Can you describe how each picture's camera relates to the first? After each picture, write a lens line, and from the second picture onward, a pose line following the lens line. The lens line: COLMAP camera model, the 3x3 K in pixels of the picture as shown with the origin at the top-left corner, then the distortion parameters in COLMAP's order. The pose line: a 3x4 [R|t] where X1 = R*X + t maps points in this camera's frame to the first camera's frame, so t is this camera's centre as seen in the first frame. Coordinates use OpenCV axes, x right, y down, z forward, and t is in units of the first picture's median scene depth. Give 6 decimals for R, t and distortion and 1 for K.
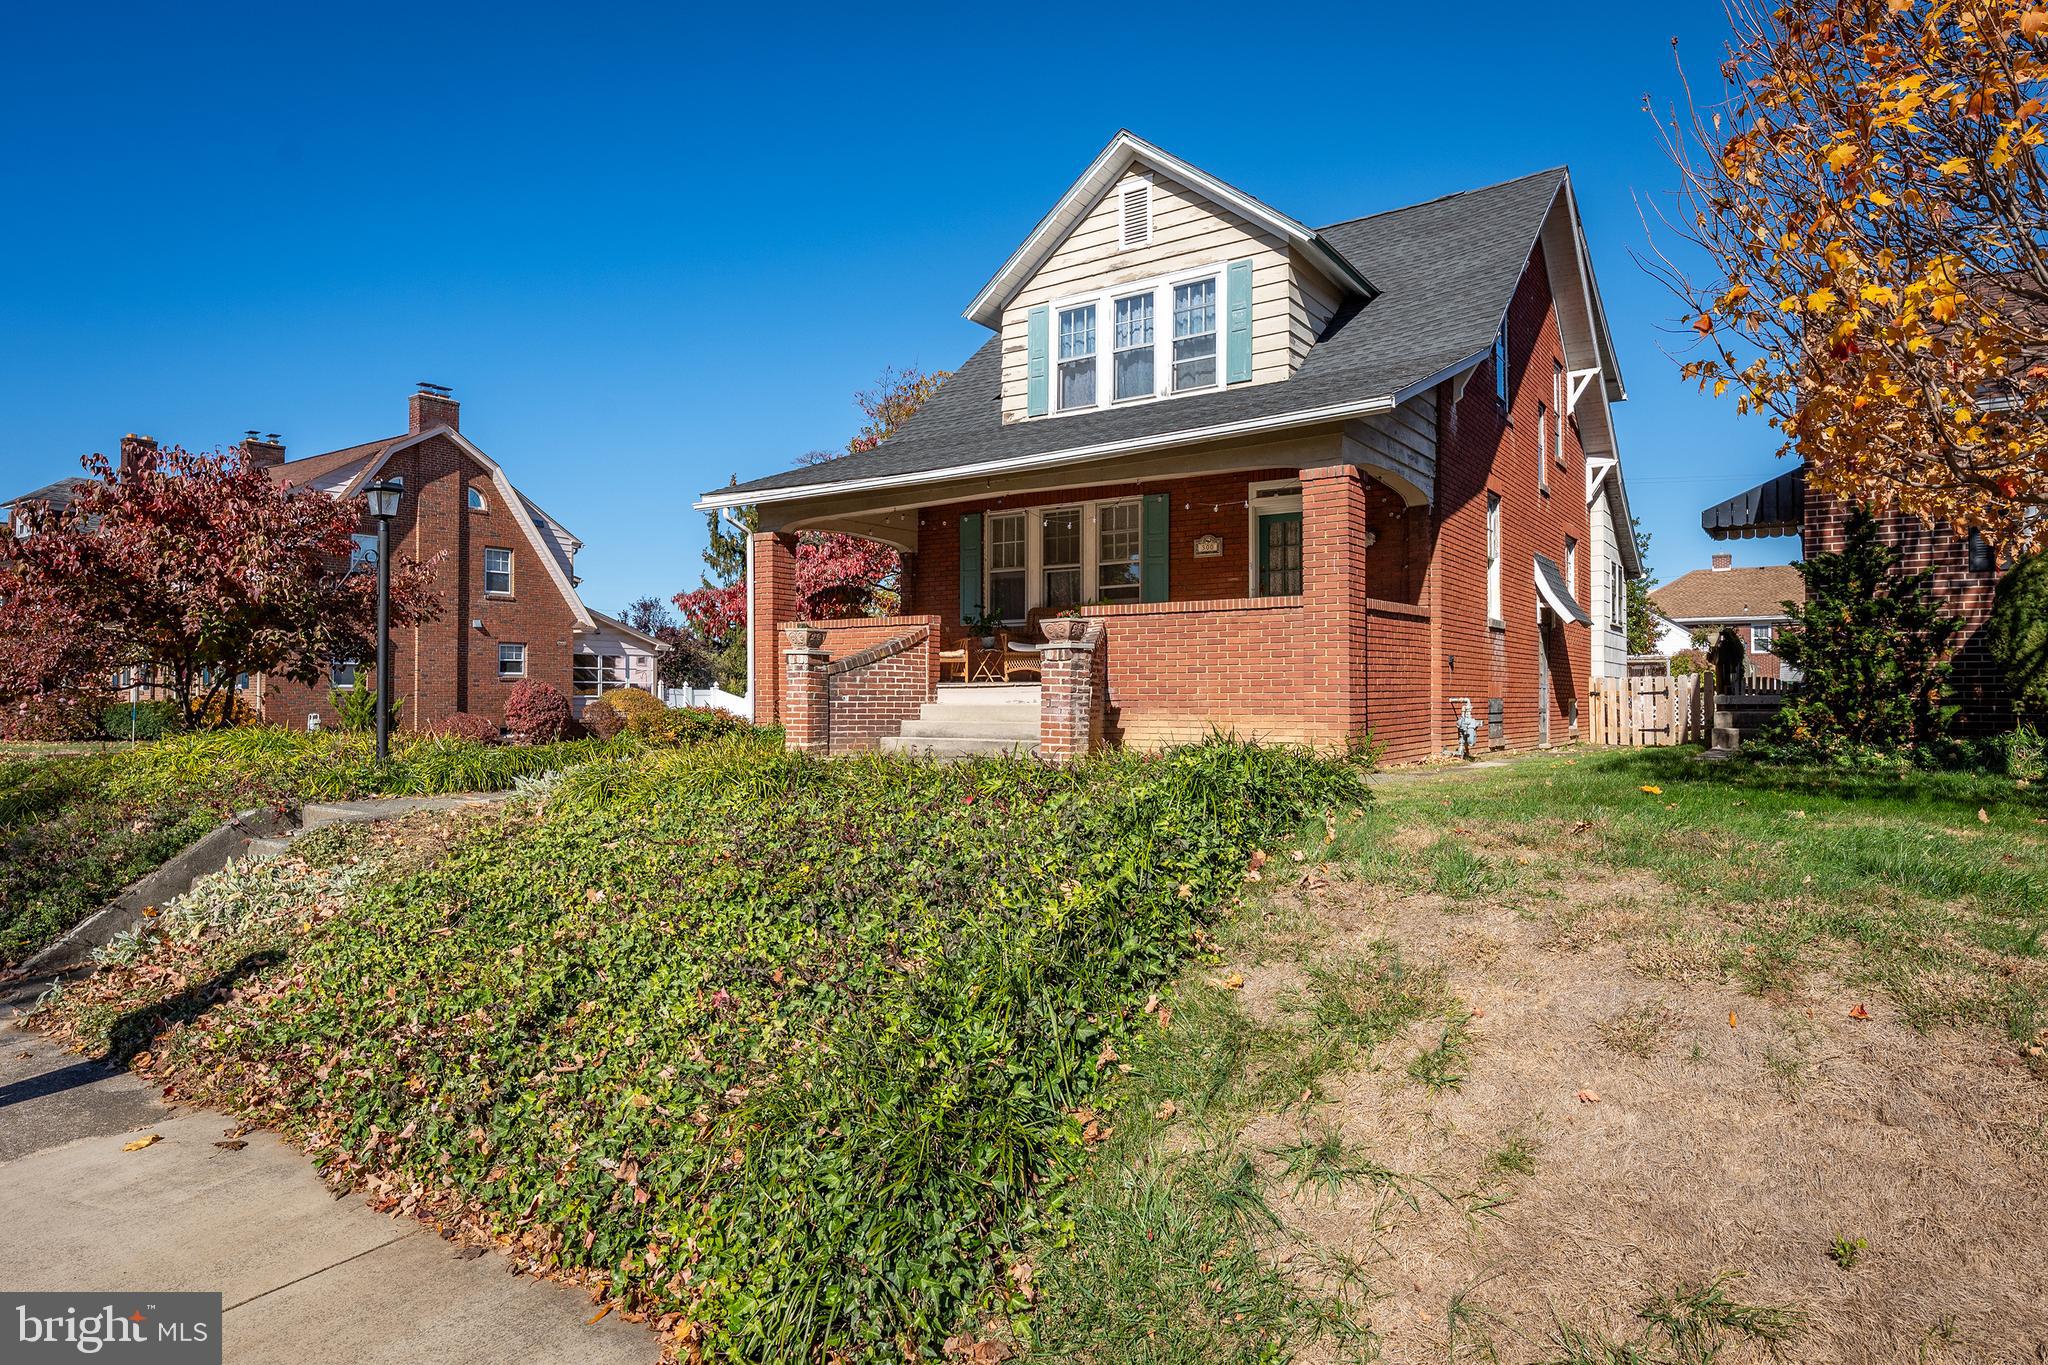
lens RADIAL K [[1224.3, 0, 1010.8], [0, 1224.3, 674.5], [0, 0, 1]] dist [0.001471, -0.001252]
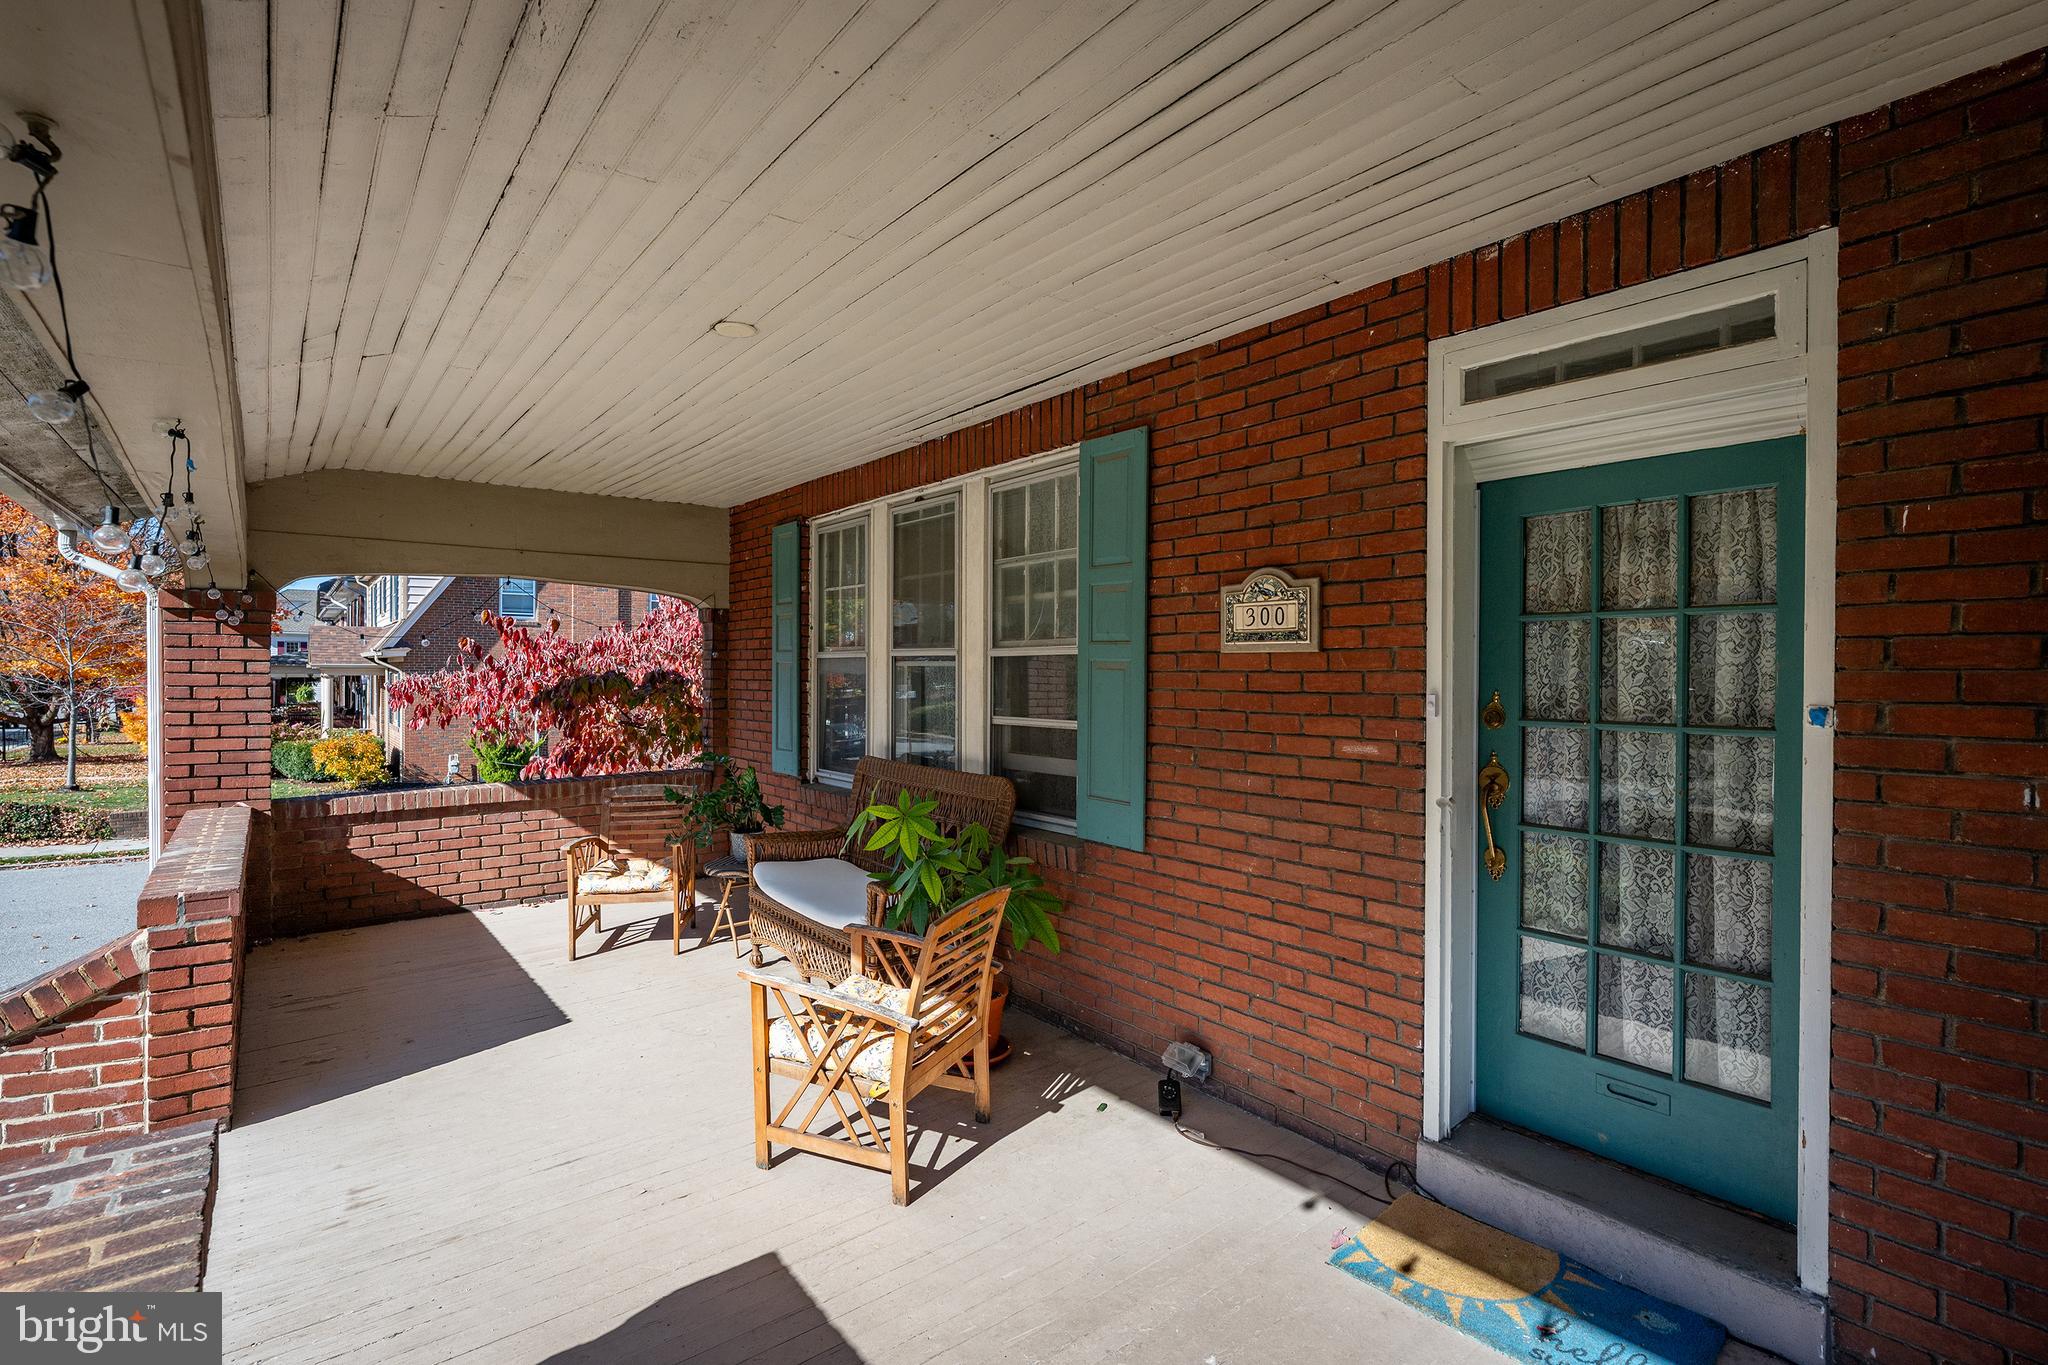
lens RADIAL K [[965.2, 0, 1023.7], [0, 965.2, 673.0], [0, 0, 1]] dist [0.000665, 0.000022]
pose [[0.957081, 0.005264, -0.289772, 0.165620], [0.001055, 0.999765, 0.021647, -0.093074], [0.289817, -0.021023, 0.956851, 0.761716]]
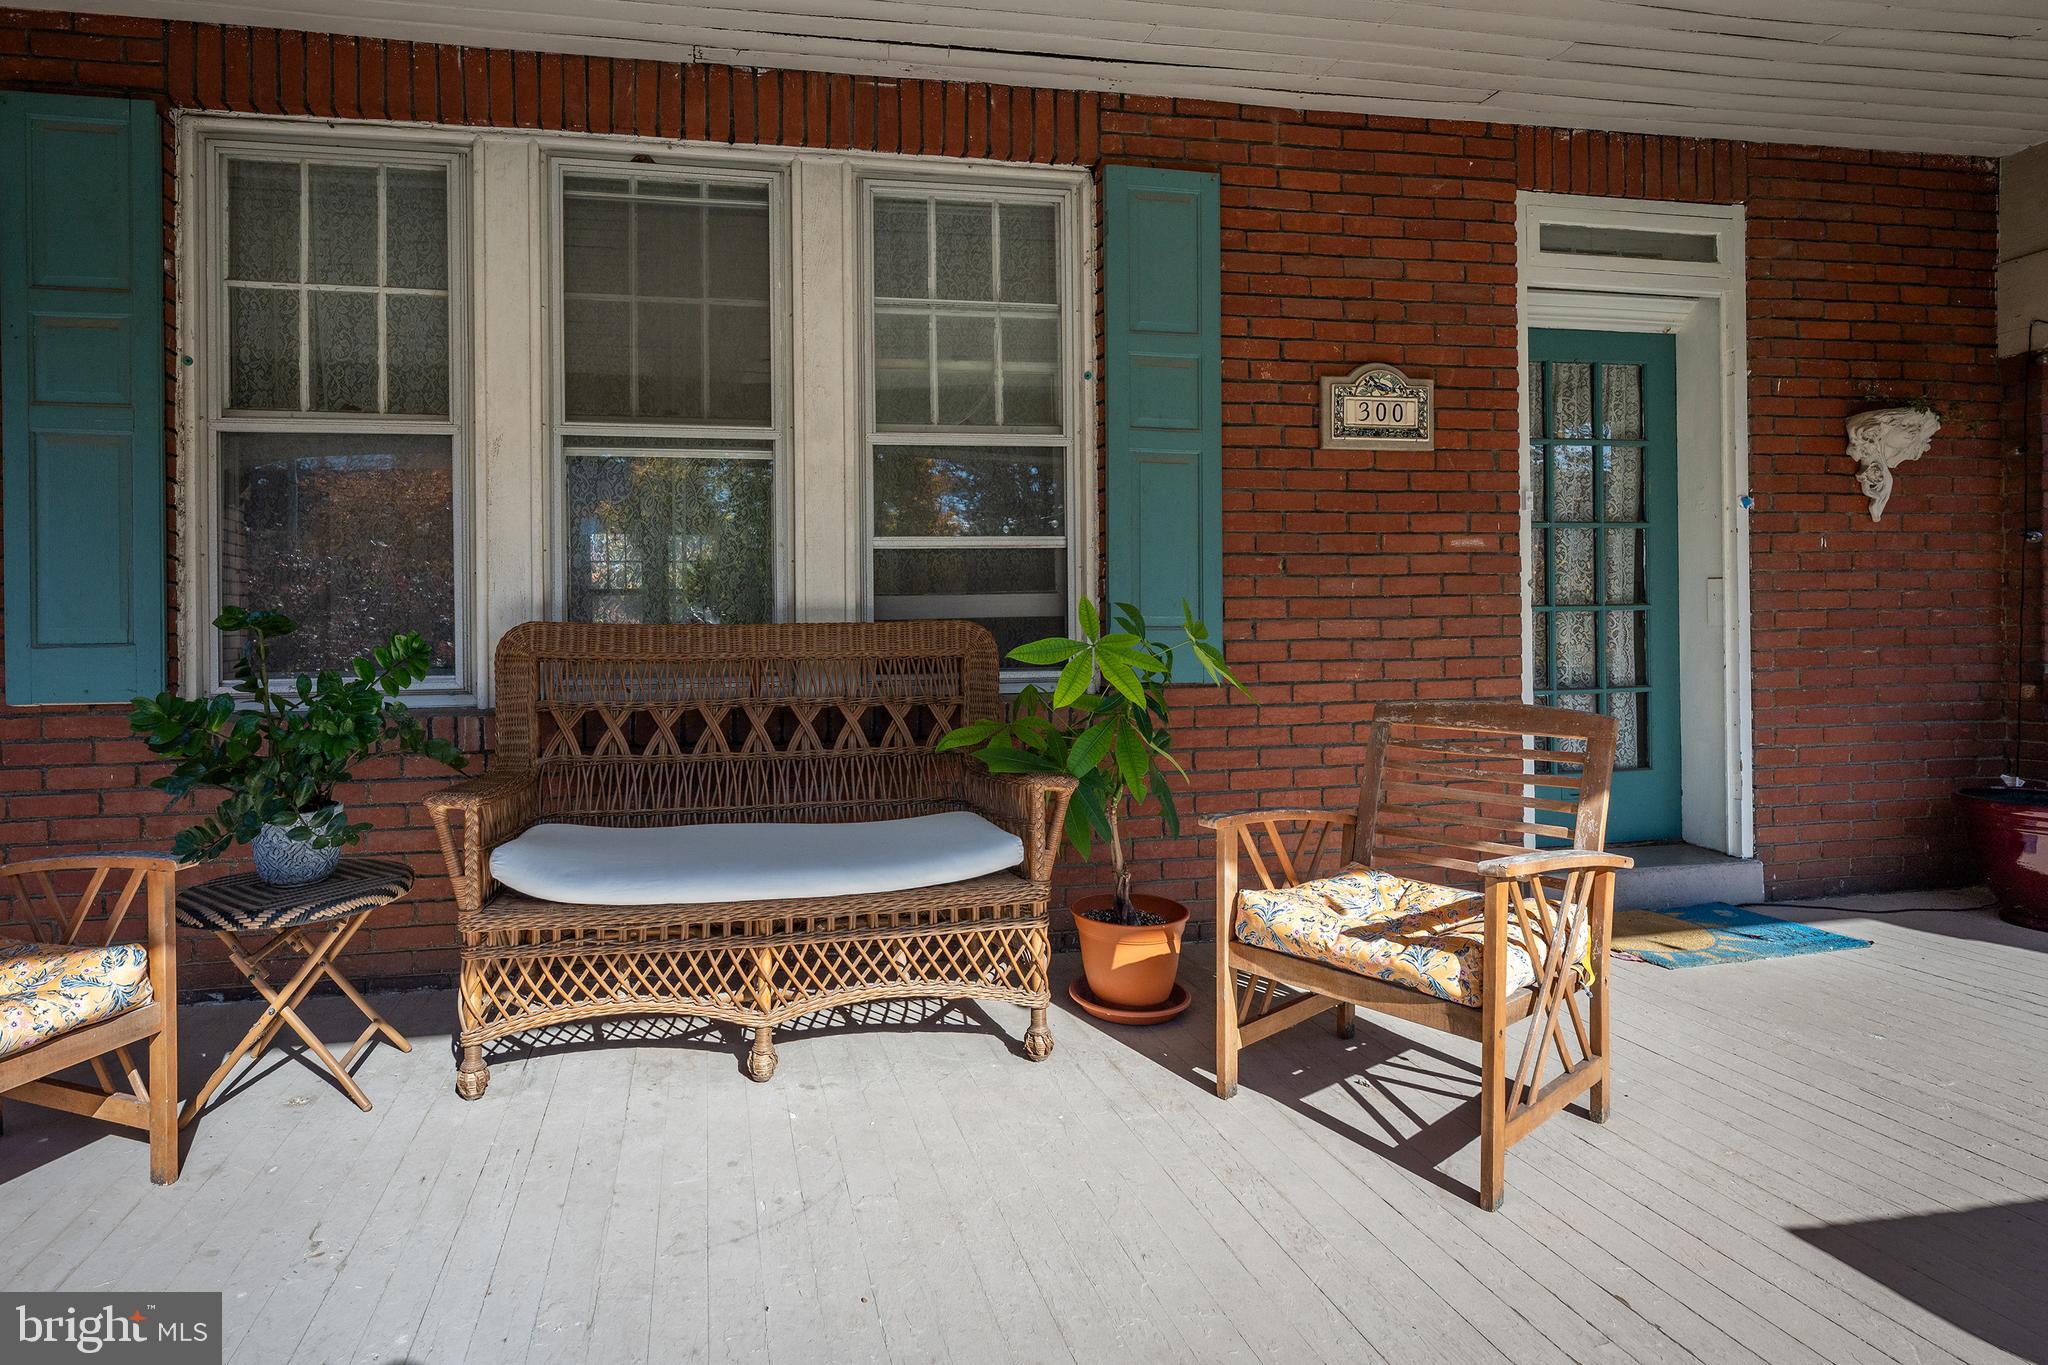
lens RADIAL K [[985.8, 0, 910.9], [0, 985.8, 648.9], [0, 0, 1]] dist [-0.001548, -0.000171]
pose [[0.717168, -0.011726, 0.696802, -0.051994], [0.001643, 0.999884, 0.015135, -0.055717], [-0.696898, -0.009710, 0.717104, 0.889850]]
